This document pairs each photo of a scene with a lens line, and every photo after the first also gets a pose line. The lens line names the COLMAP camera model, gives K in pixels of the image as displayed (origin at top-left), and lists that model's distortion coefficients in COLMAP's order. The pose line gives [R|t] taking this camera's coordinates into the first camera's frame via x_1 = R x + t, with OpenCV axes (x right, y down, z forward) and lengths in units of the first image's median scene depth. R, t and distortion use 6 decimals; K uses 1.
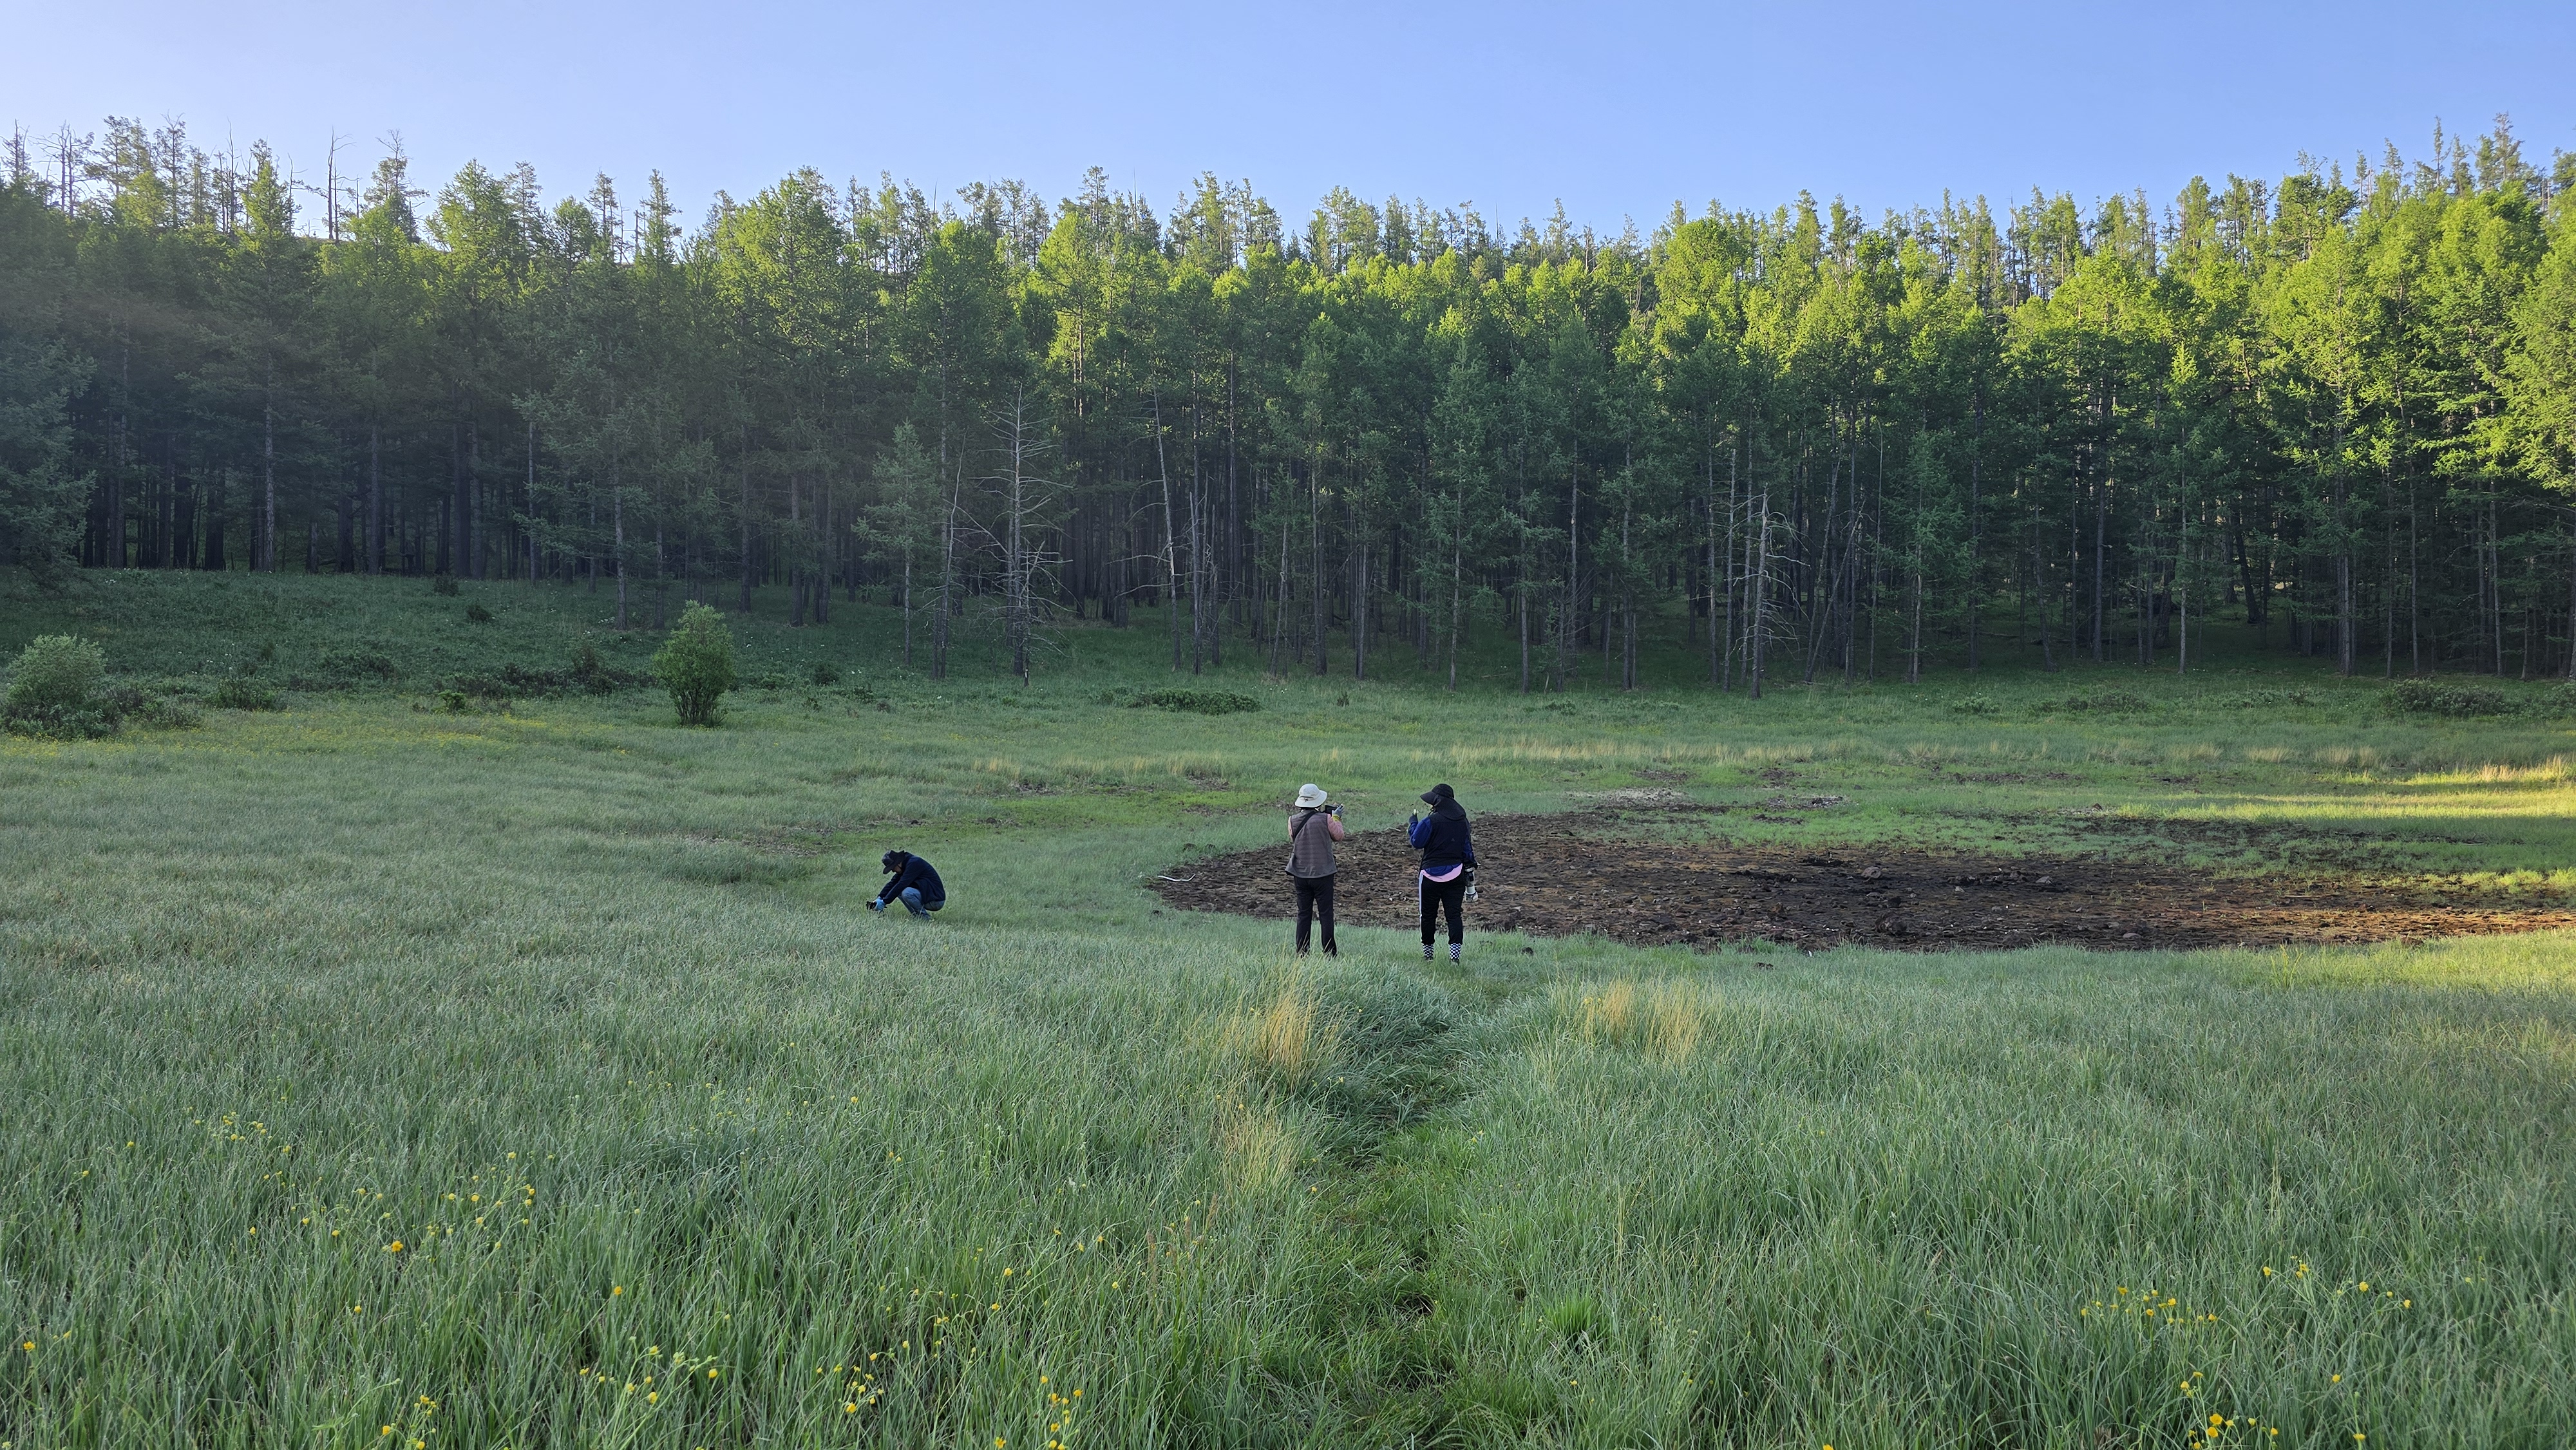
lens RADIAL K [[1743.4, 0, 1287.6], [0, 1743.4, 724.3], [0, 0, 1]] dist [0.010146, 0.000788]
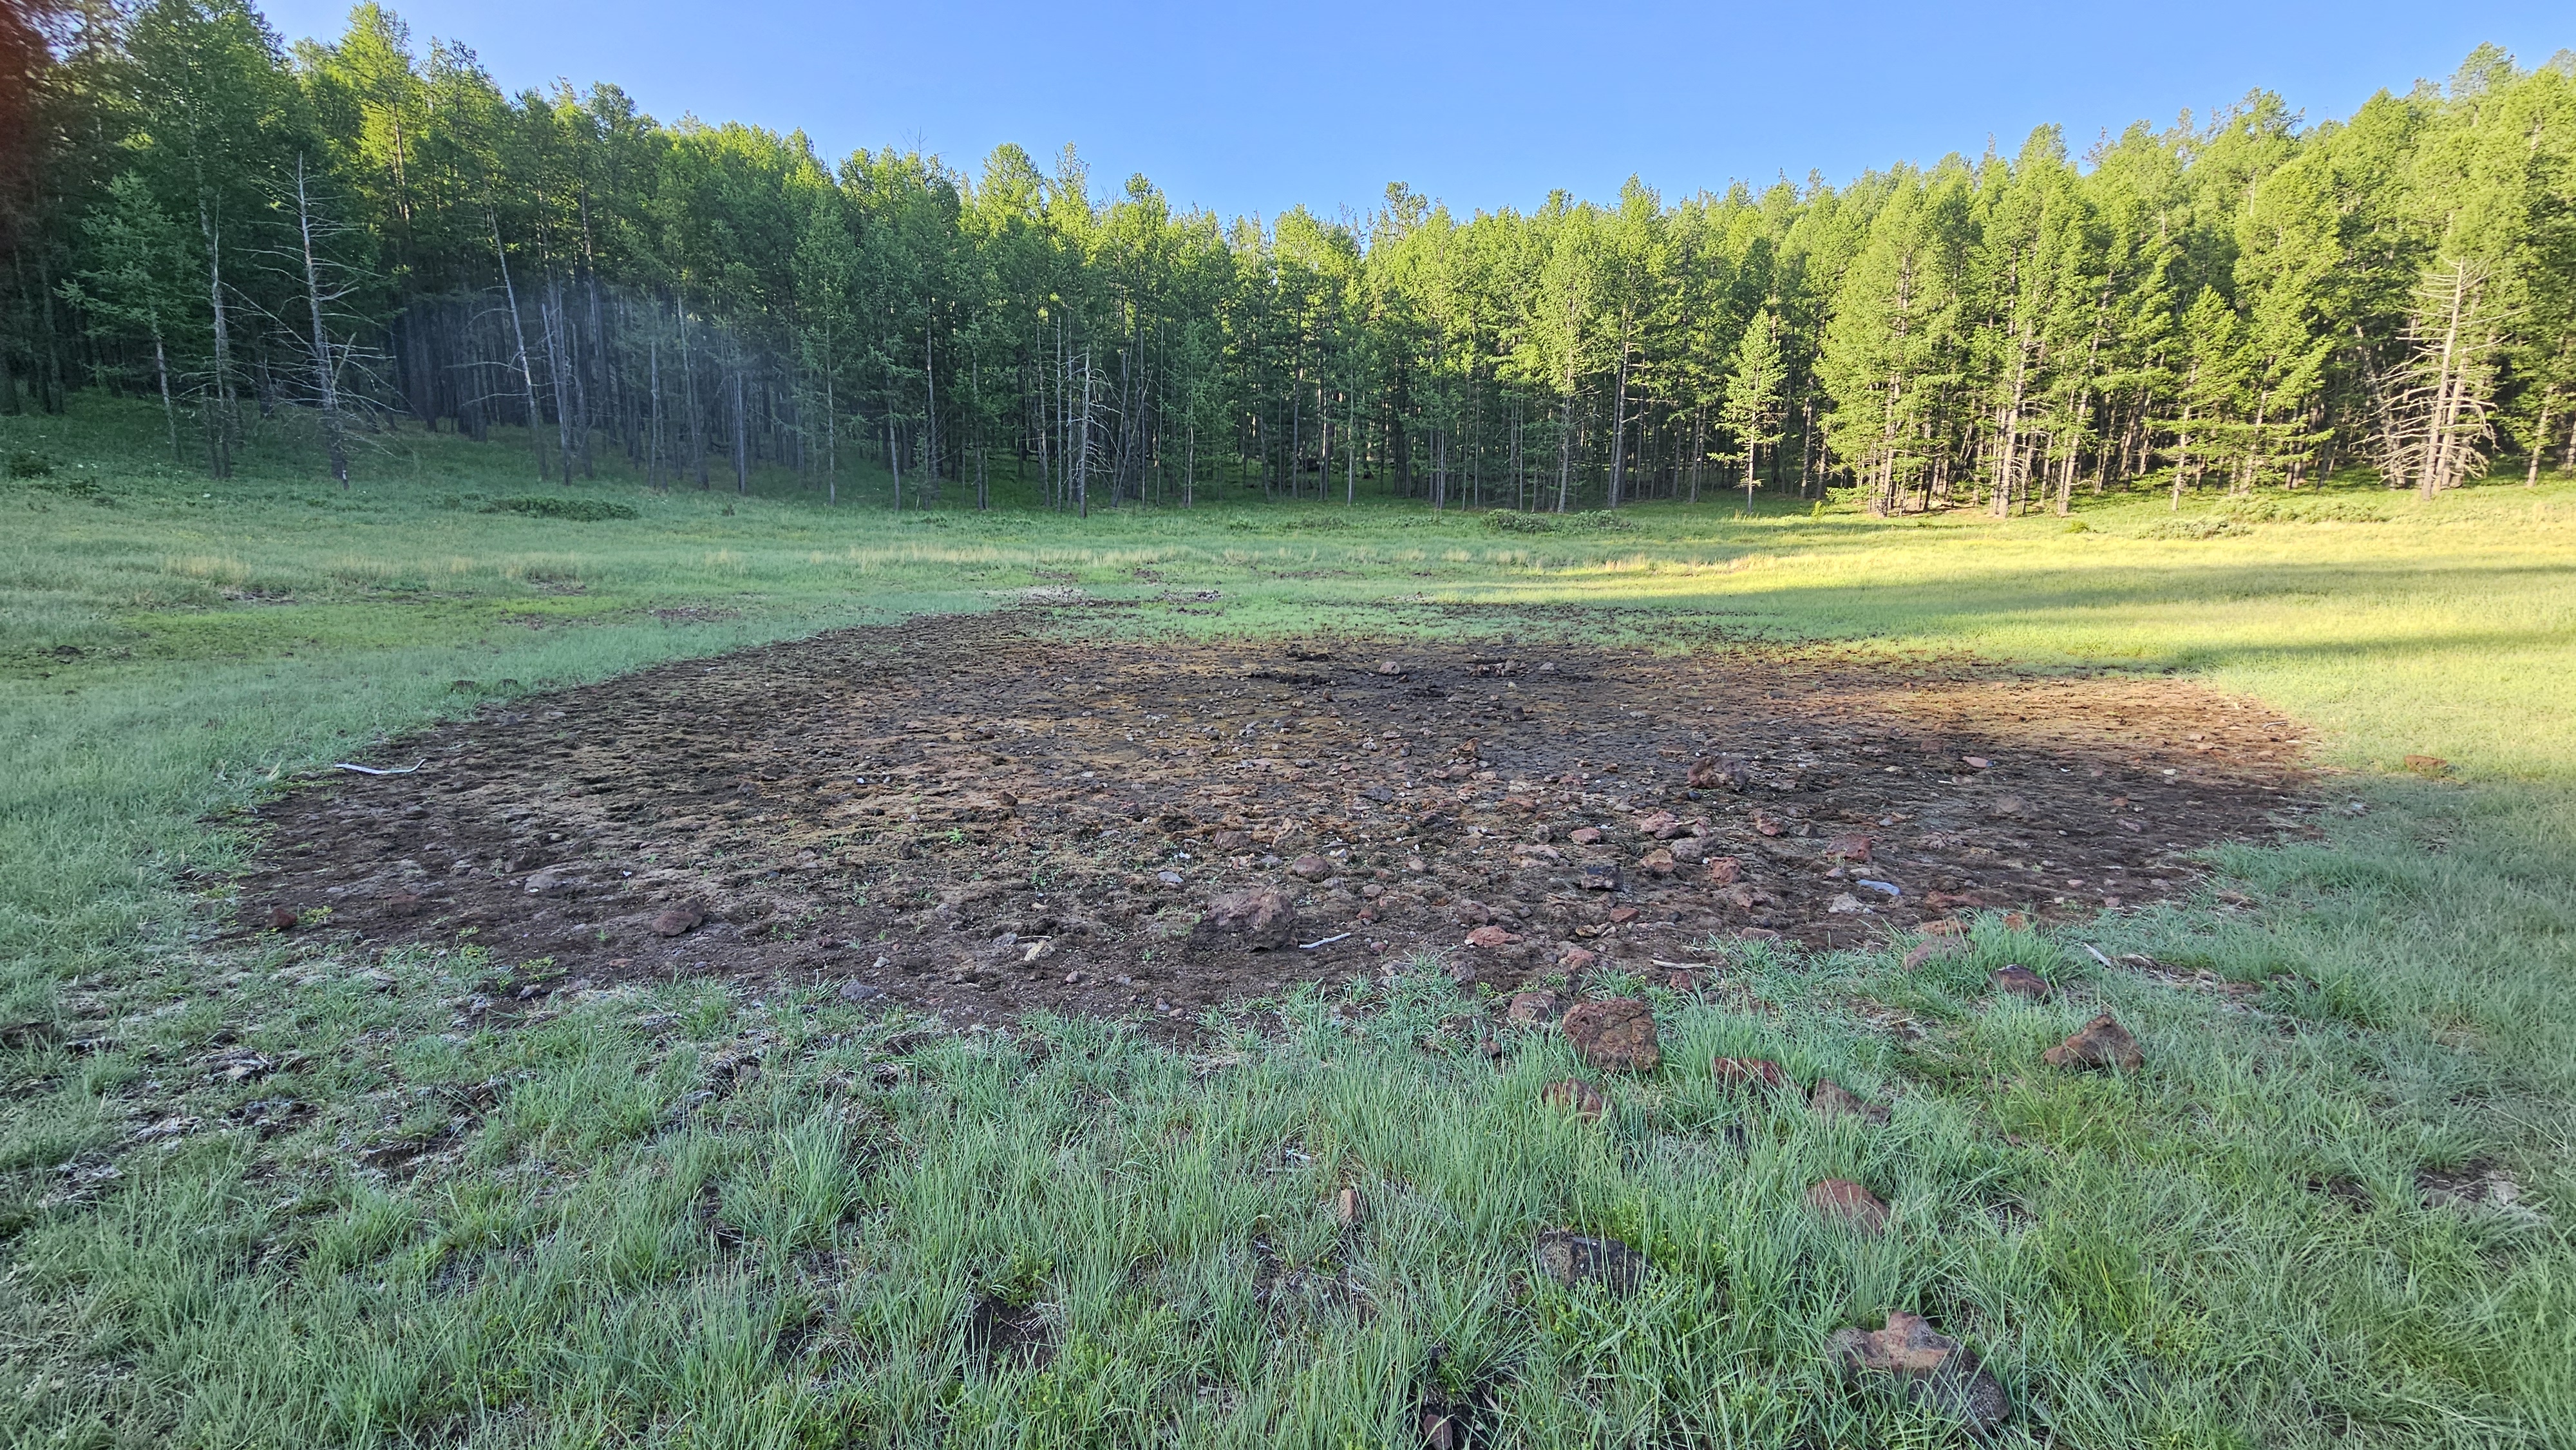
lens RADIAL K [[1064.5, 0, 1277.7], [0, 1064.5, 726.9], [0, 0, 1]] dist [0.000956, -0.000001]
pose [[0.876349, -0.077682, 0.475372, 0.005778], [-0.000363, 0.986803, 0.161927, 0.010381], [-0.481677, -0.142077, 0.864755, 0.228661]]
